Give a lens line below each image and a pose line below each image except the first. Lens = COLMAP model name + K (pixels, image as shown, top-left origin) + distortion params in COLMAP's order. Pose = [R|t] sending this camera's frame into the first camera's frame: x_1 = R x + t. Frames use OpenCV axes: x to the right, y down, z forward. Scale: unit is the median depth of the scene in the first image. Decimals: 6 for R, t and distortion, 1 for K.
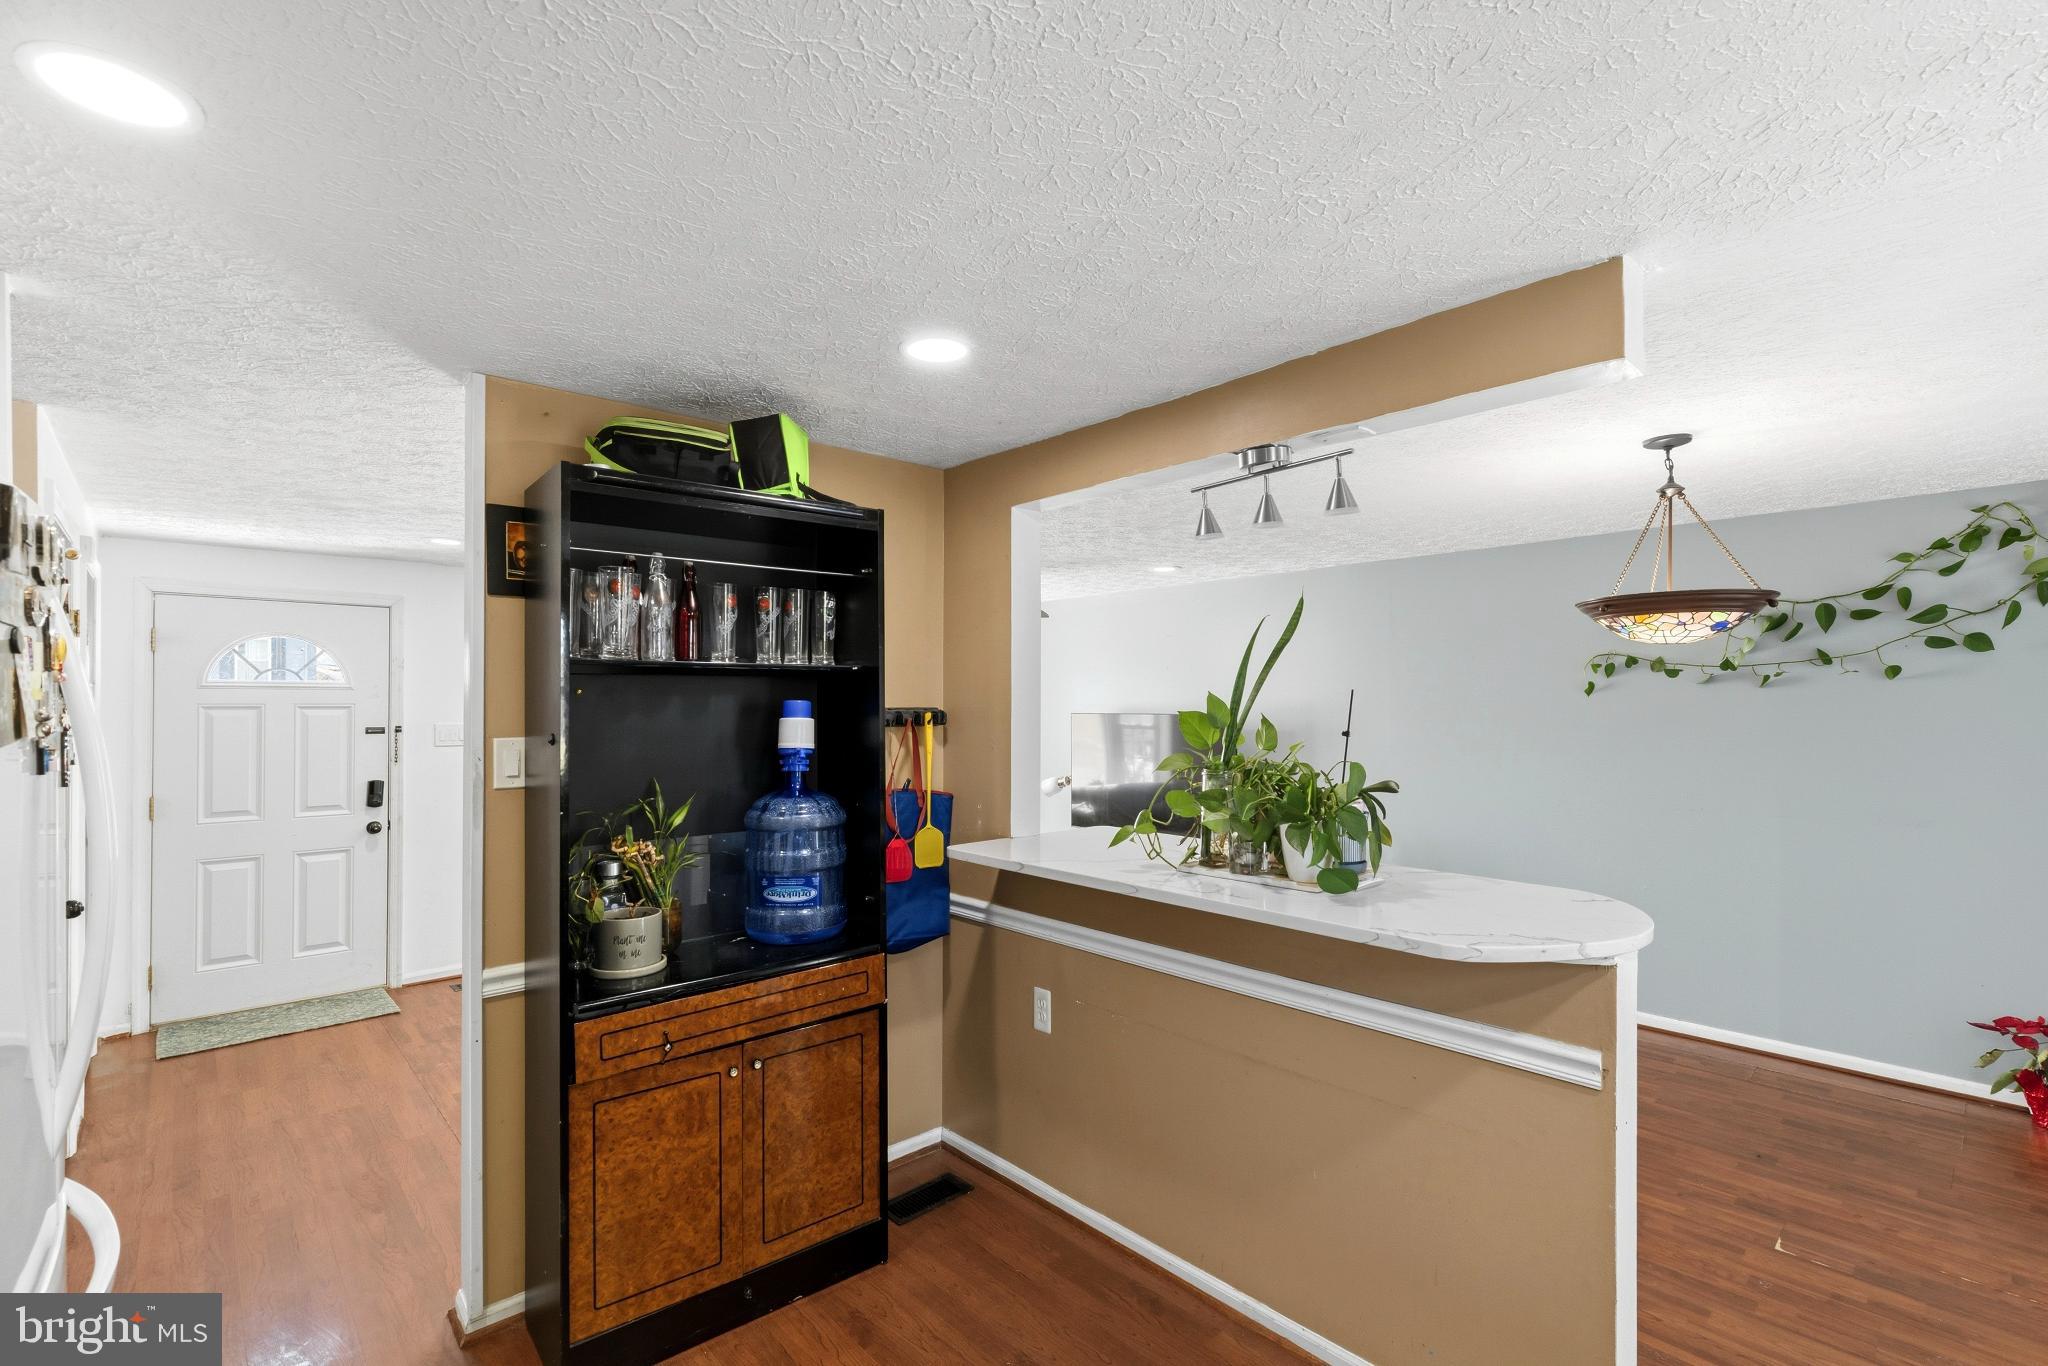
lens RADIAL K [[932.1, 0, 1028.3], [0, 932.1, 697.5], [0, 0, 1]] dist [0.002392, 0.000744]
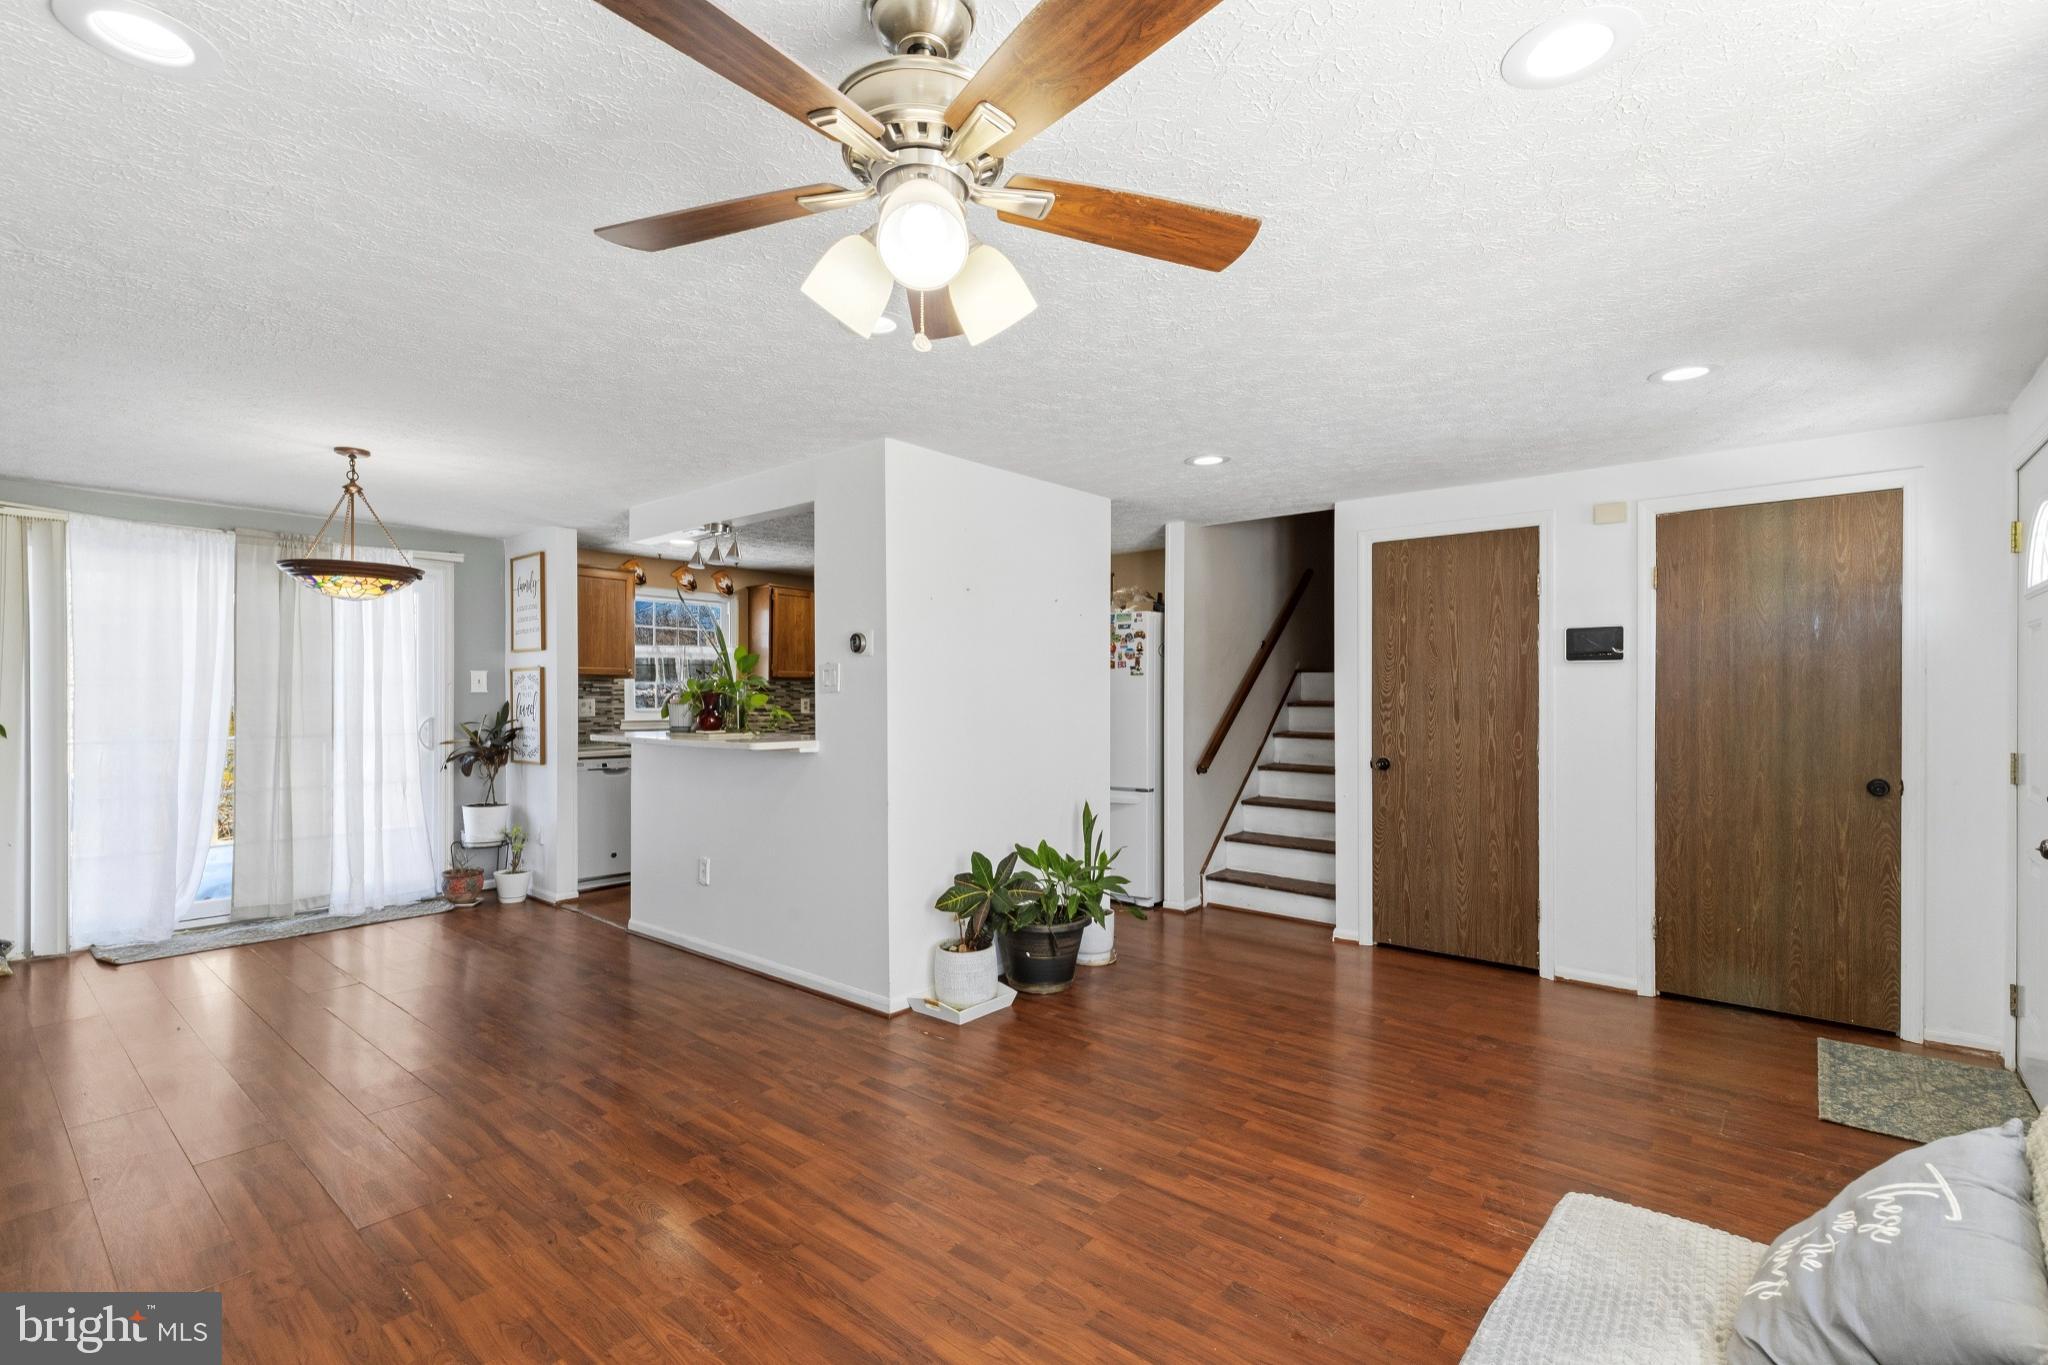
lens RADIAL K [[917.5, 0, 1027.1], [0, 917.5, 697.9], [0, 0, 1]] dist [0.000594, 0.000571]
pose [[-0.991603, 0.003757, -0.129266, -0.096037], [0.003915, 0.999992, -0.000970, 0.073074], [0.129261, -0.001468, -0.991609, 1.993646]]
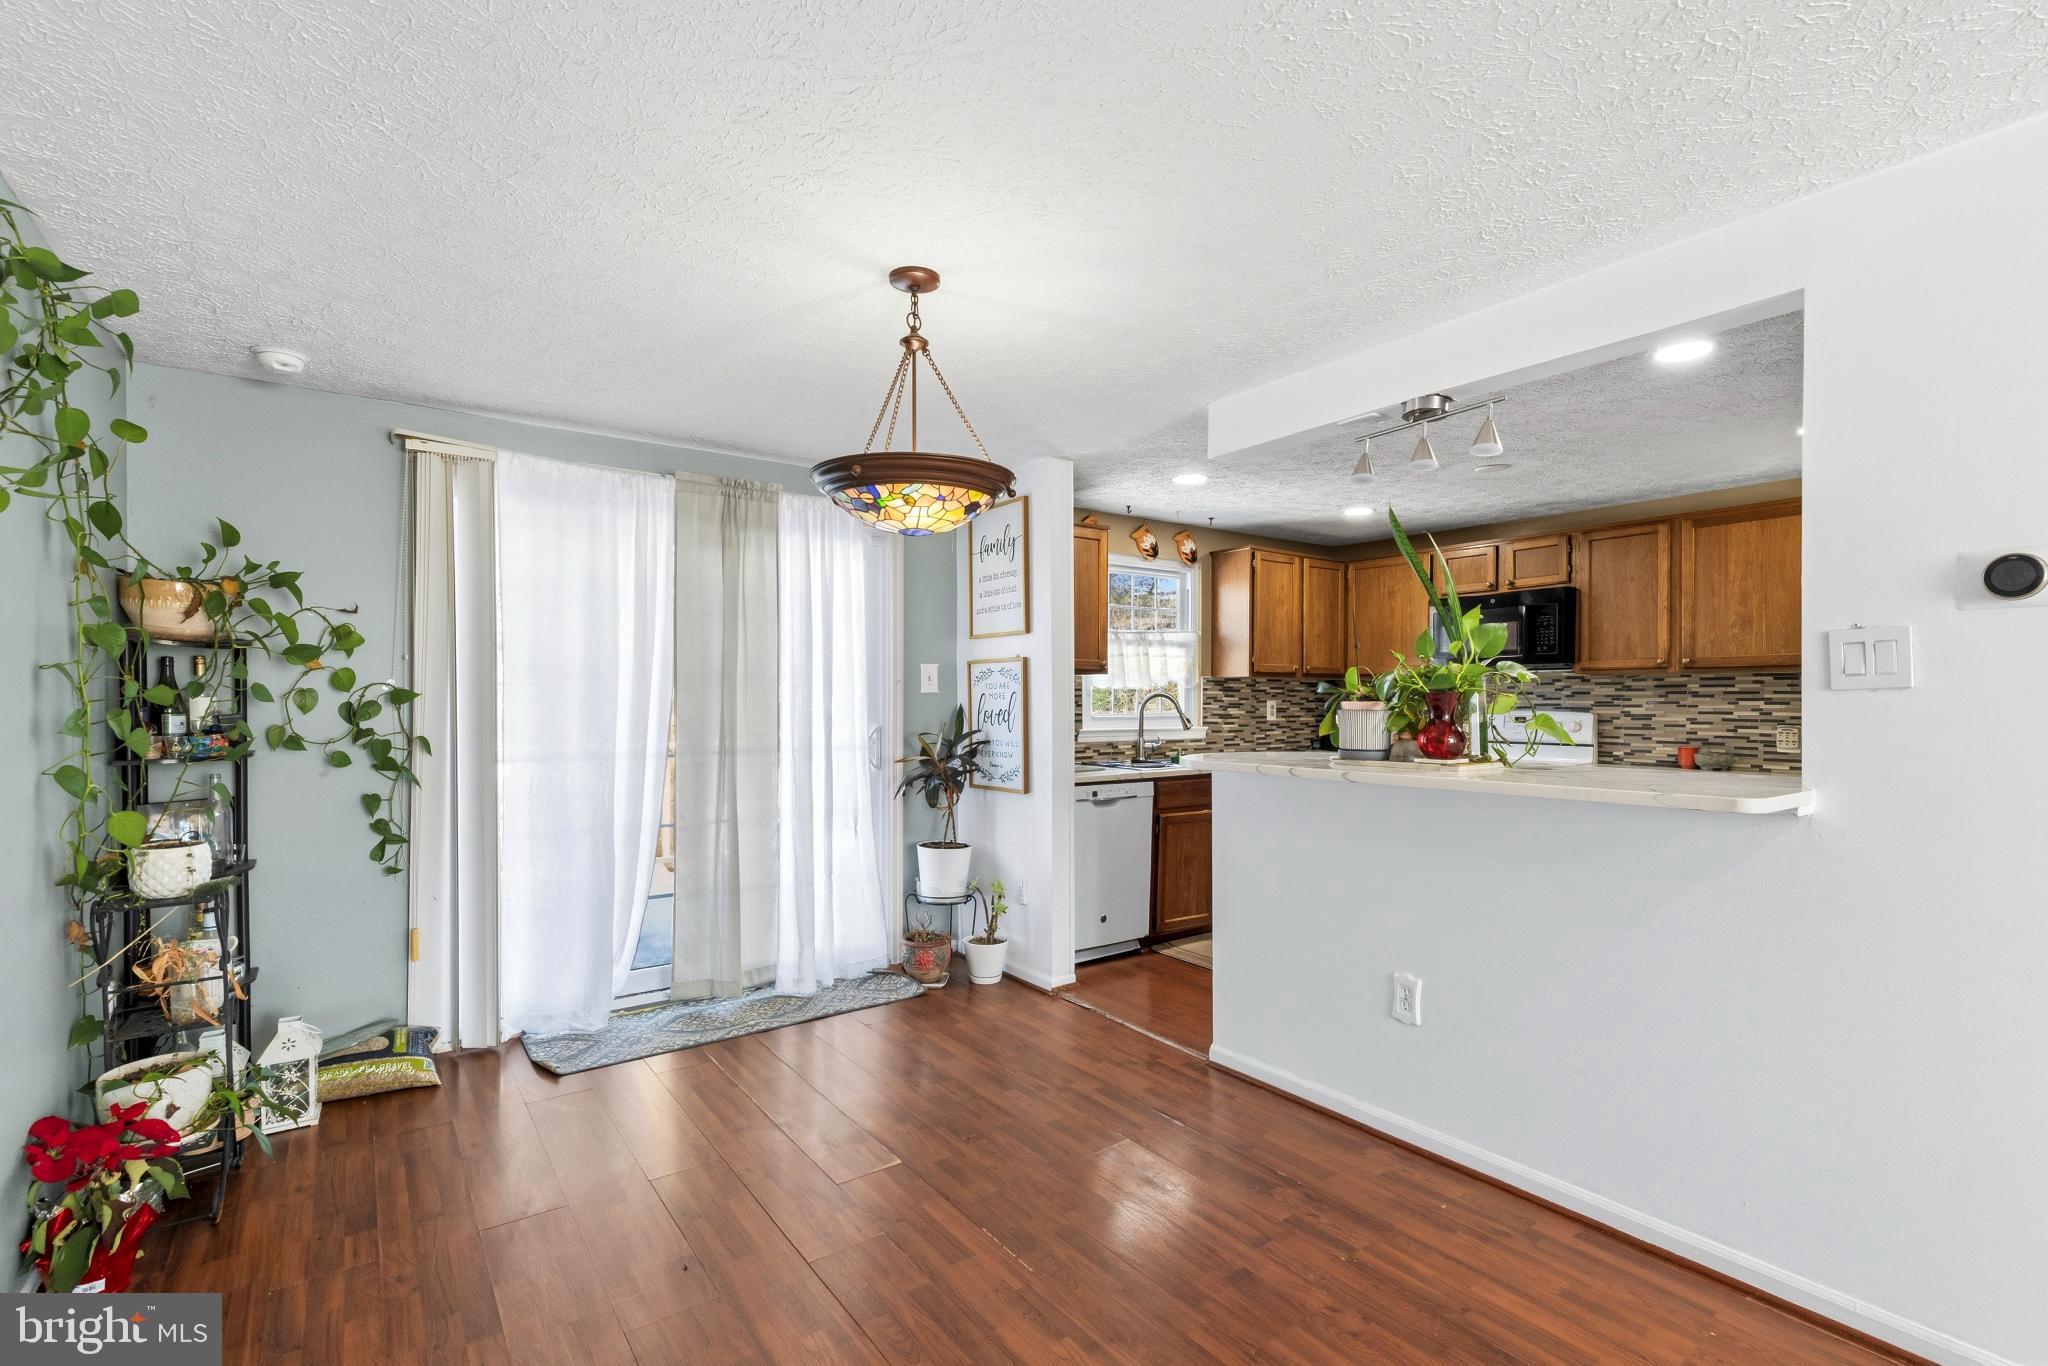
lens RADIAL K [[927.4, 0, 1020.9], [0, 927.4, 705.4], [0, 0, 1]] dist [0.001524, 0.000055]
pose [[-0.992767, 0.002333, 0.120034, 0.405352], [0.002678, 0.999993, 0.002717, 0.071865], [-0.120027, 0.003019, -0.992766, 1.444210]]
